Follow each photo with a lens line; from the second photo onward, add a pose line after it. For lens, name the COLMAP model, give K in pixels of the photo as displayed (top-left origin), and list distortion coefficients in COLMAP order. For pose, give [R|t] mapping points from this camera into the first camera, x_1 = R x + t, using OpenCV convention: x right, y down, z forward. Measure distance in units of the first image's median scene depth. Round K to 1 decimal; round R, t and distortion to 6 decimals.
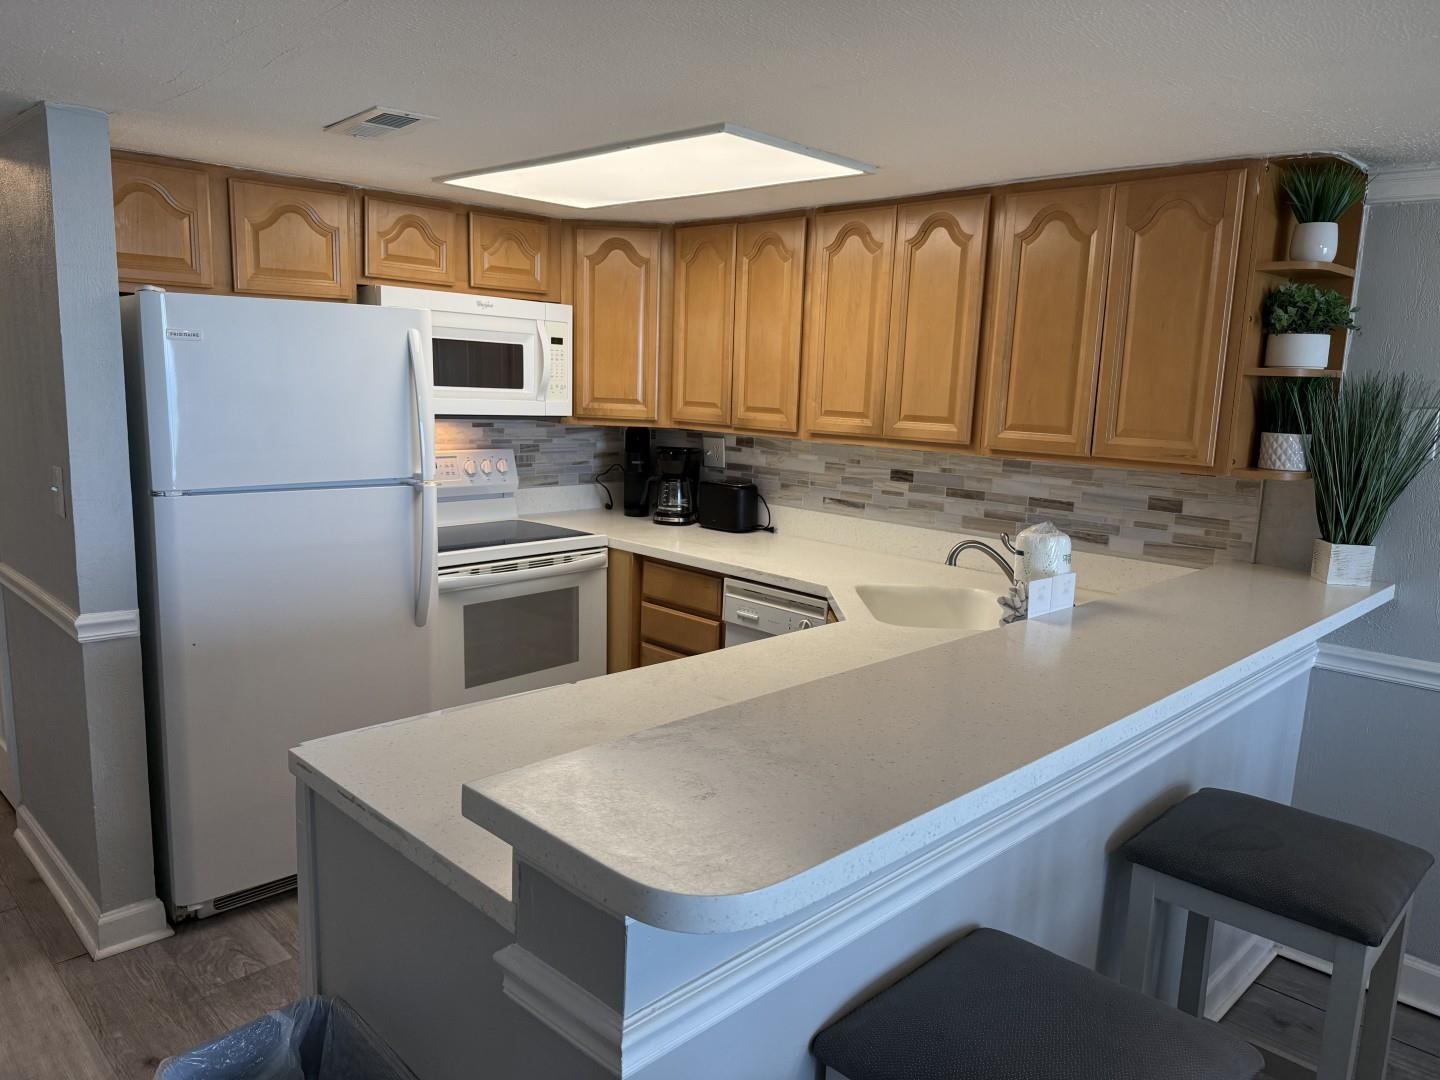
lens RADIAL K [[1006.5, 0, 717.6], [0, 1006.5, 560.0], [0, 0, 1]] dist [0.077163, -0.100931]
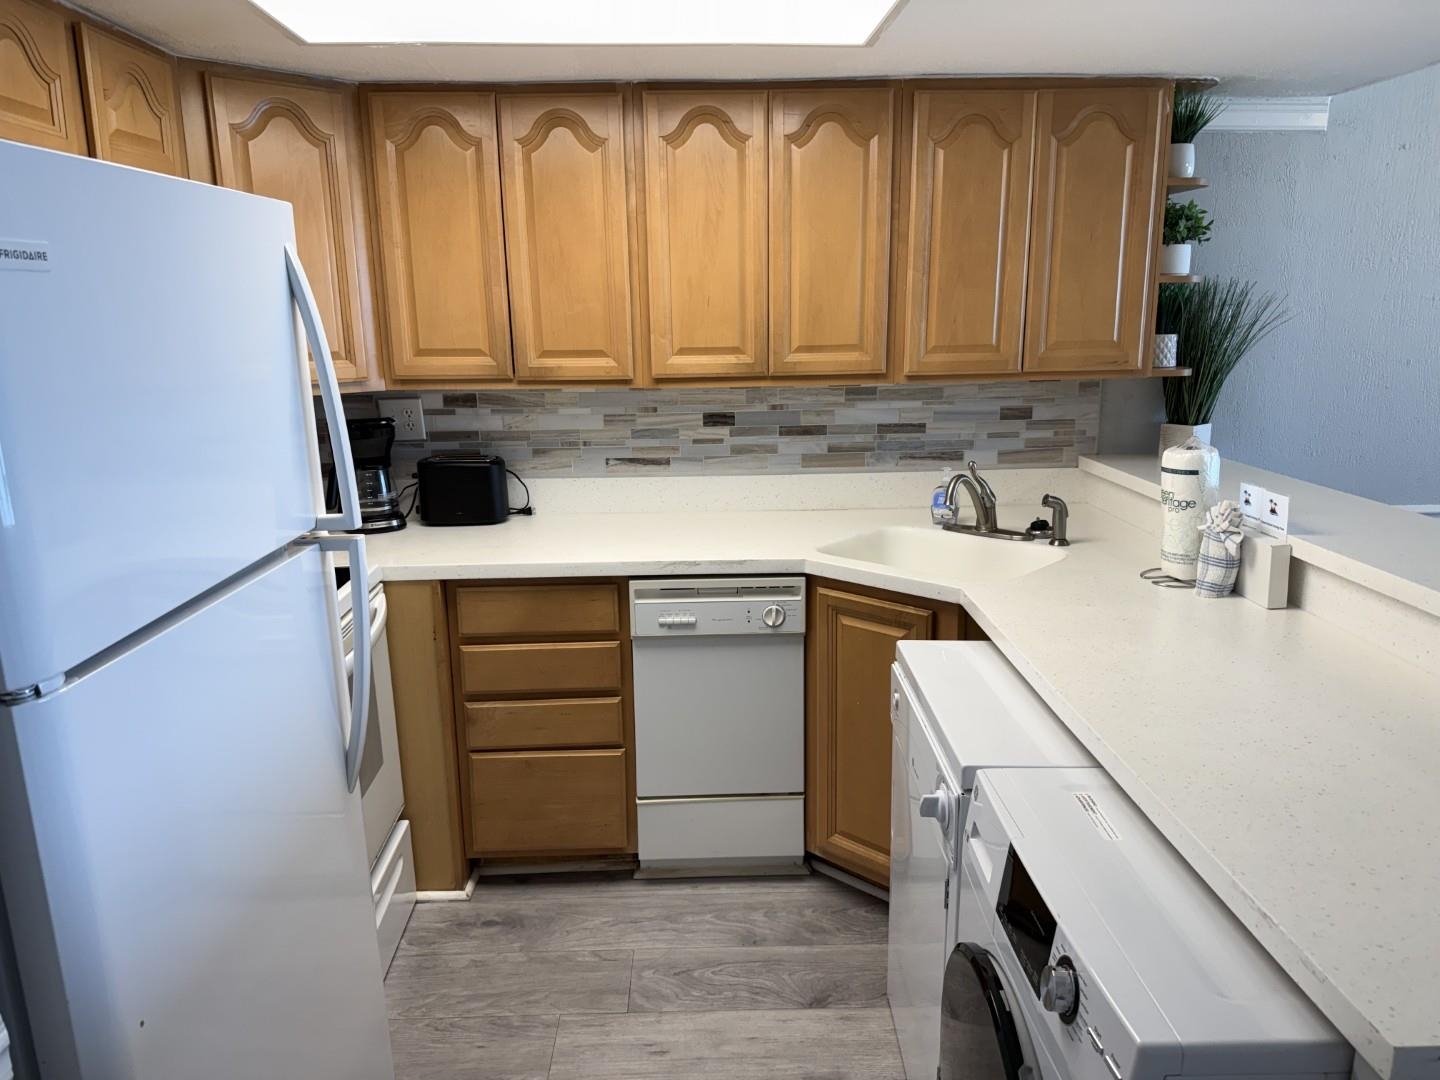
lens RADIAL K [[1006.5, 0, 724.2], [0, 1006.5, 542.8], [0, 0, 1]] dist [0.077163, -0.100931]
pose [[0.686033, -0.205829, 0.697849, -0.445985], [0.169076, 0.977993, 0.122244, -0.086990], [-0.707653, 0.034126, 0.705736, 0.407660]]
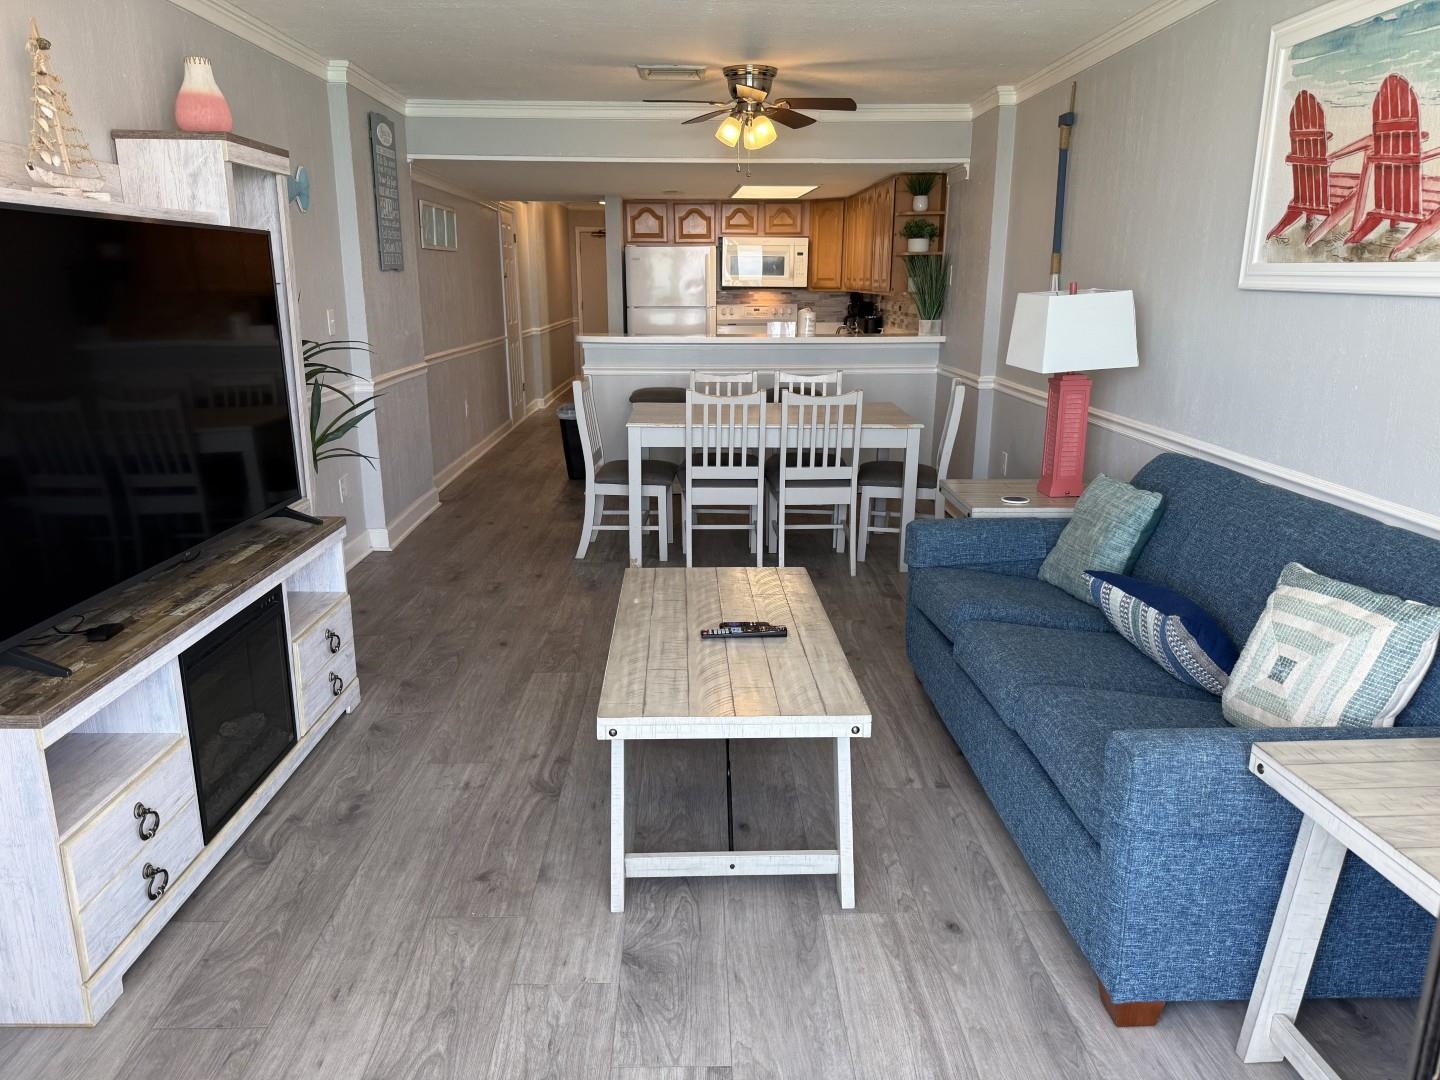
lens RADIAL K [[1006.5, 0, 724.7], [0, 1006.5, 550.6], [0, 0, 1]] dist [0.077163, -0.100931]
pose [[0.730637, 0.146999, -0.666754, 1.508978], [-0.101290, 0.989079, 0.107067, 0.252154], [0.675211, -0.010692, 0.737547, -0.939182]]
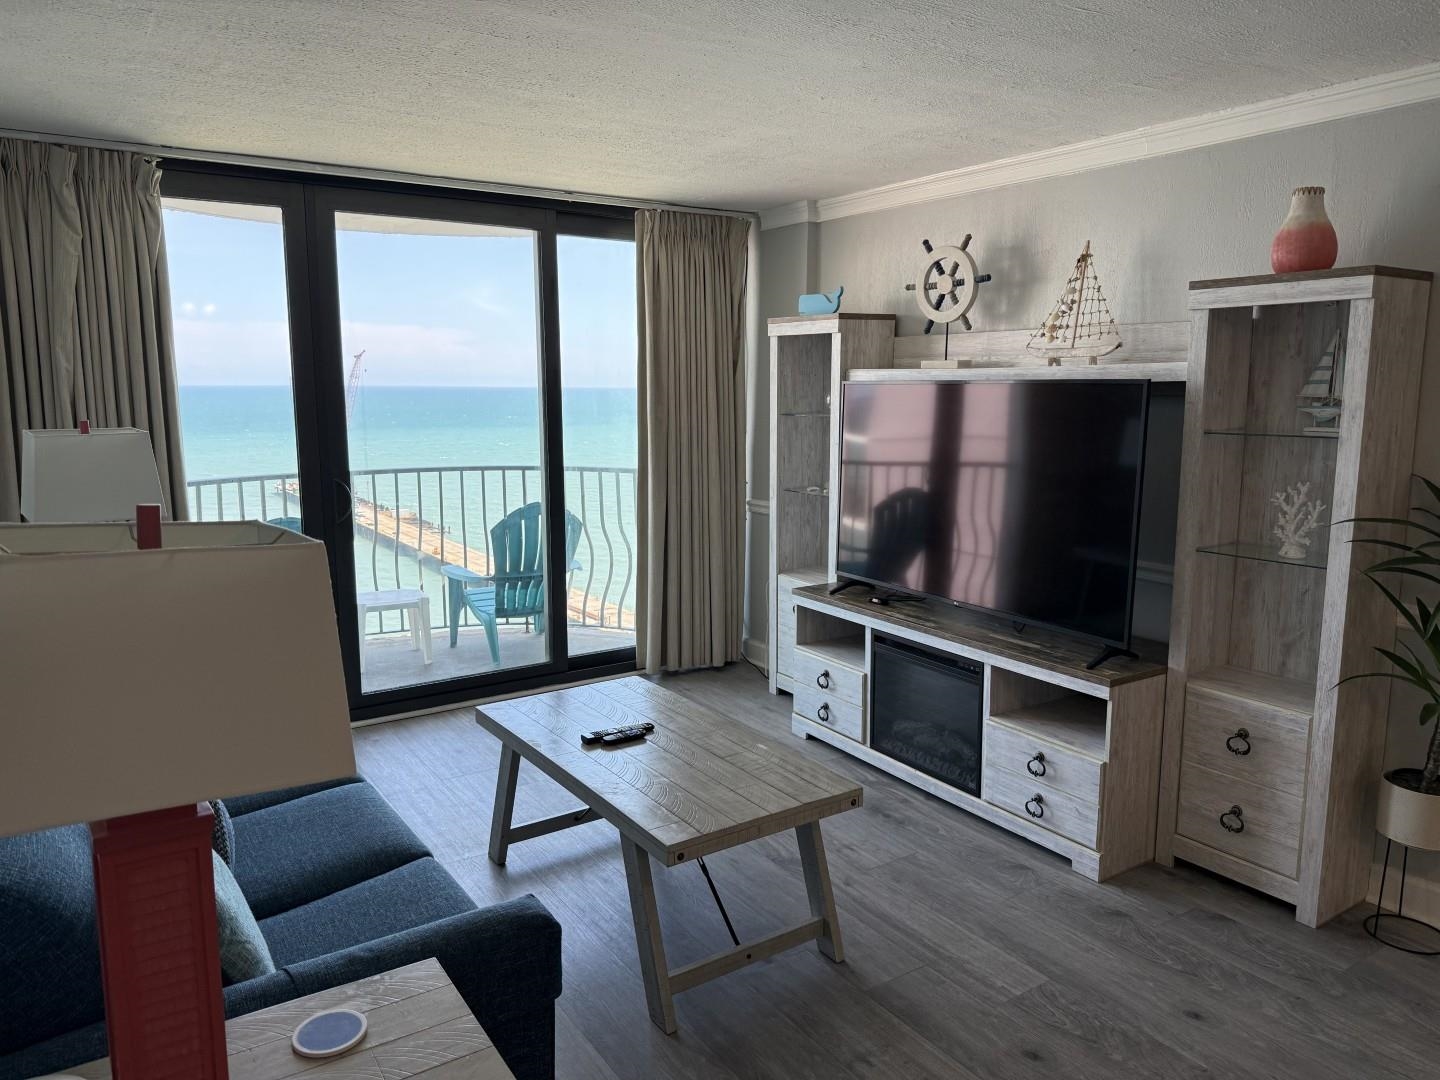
lens RADIAL K [[1006.5, 0, 717.8], [0, 1006.5, 541.2], [0, 0, 1]] dist [0.077163, -0.100931]
pose [[-0.980129, -0.063127, 0.188049, 0.768376], [0.002840, 0.943446, 0.331514, -0.049623], [-0.198342, 0.325460, -0.924519, 0.386056]]
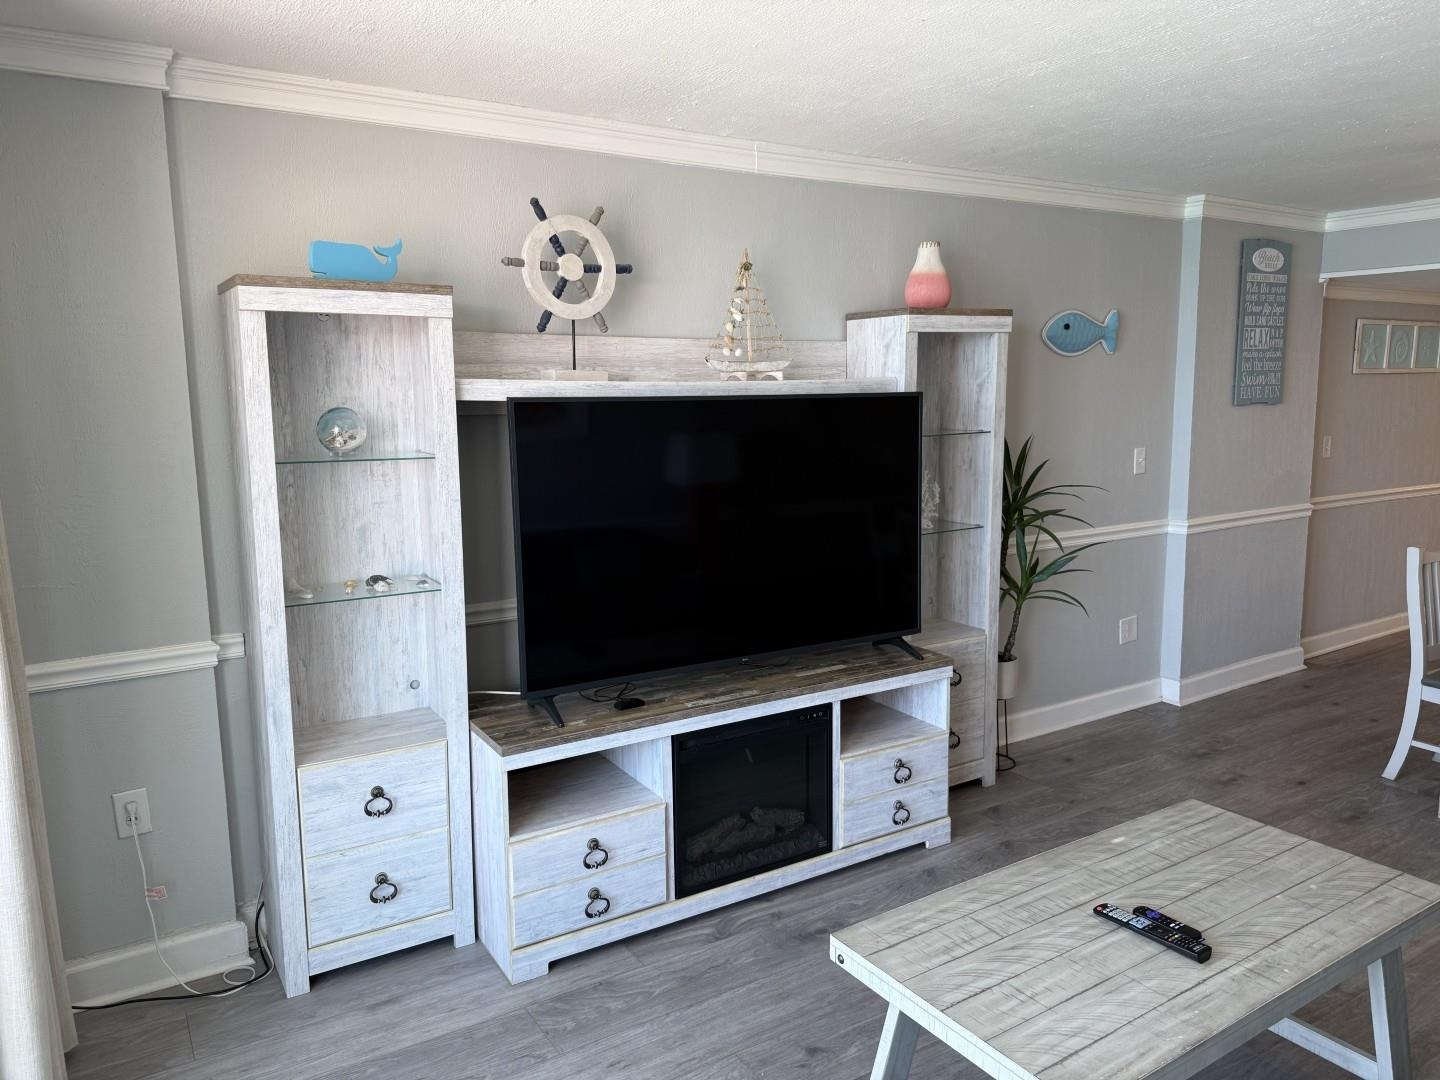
lens RADIAL K [[1006.5, 0, 717.3], [0, 1006.5, 542.4], [0, 0, 1]] dist [0.077163, -0.100931]
pose [[-0.221811, 0.112595, -0.968567, 1.590652], [-0.164197, 0.974814, 0.150923, 0.139042], [0.961166, 0.192512, -0.197737, -0.515243]]
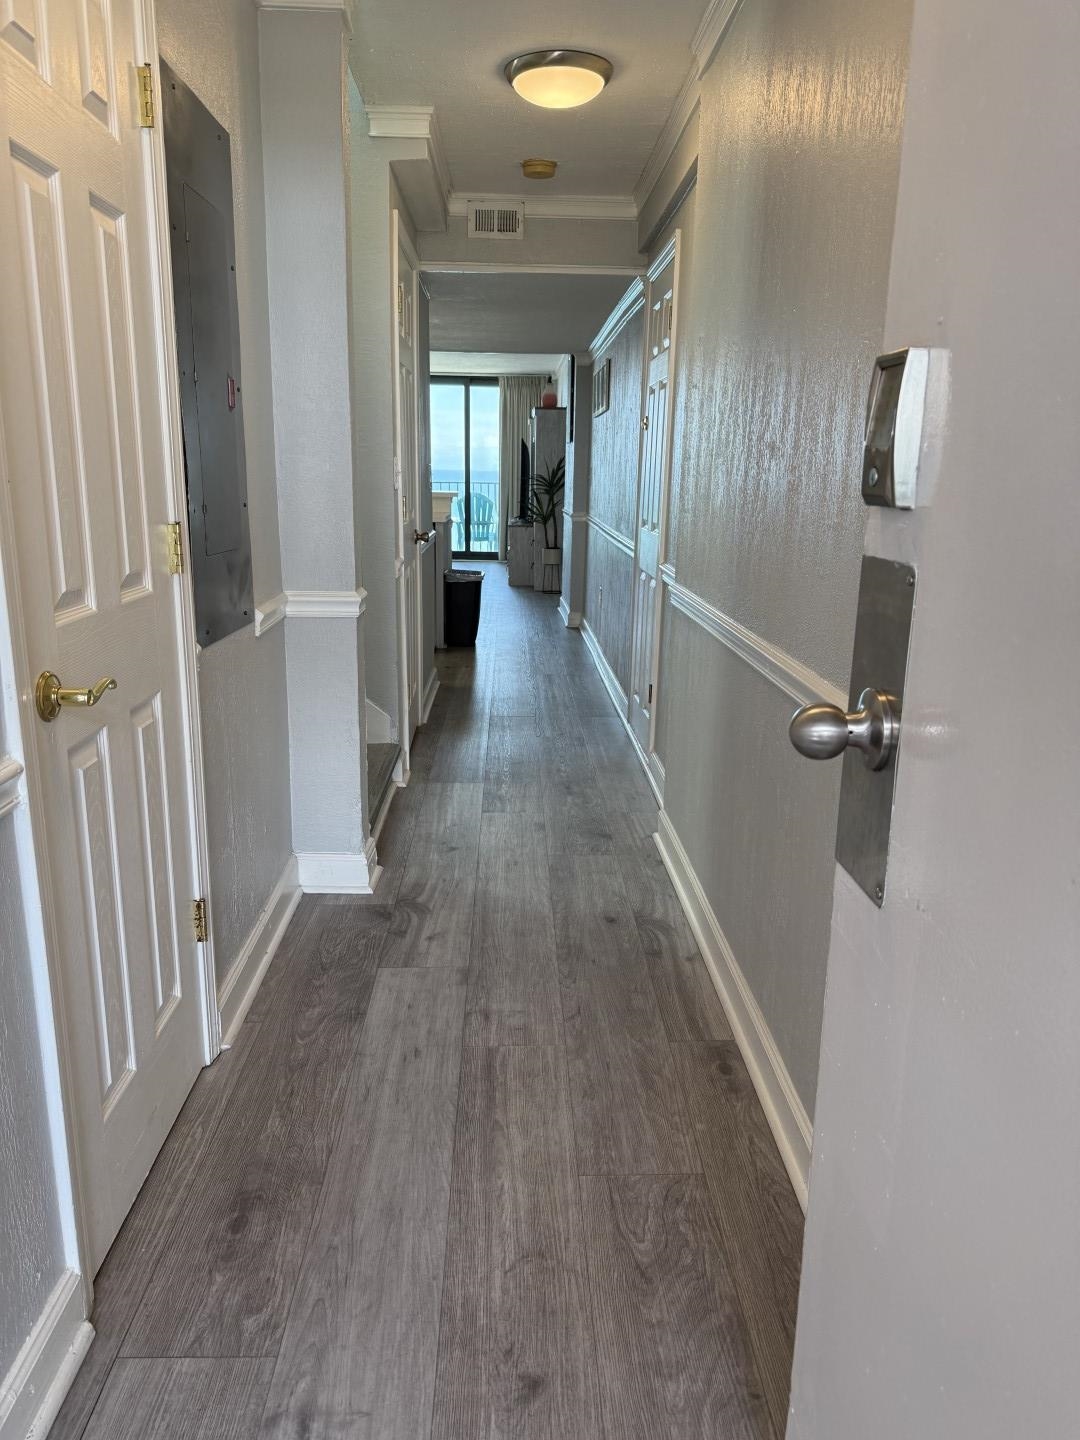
lens RADIAL K [[1006.5, 0, 542.7], [0, 1006.5, 728.0], [0, 0, 1]] dist [0.077163, -0.100931]
pose [[-0.729205, -0.214865, 0.649687, -1.648662], [0.079862, 0.916215, 0.392648, -0.283235], [-0.679619, 0.338206, -0.650948, 1.699413]]
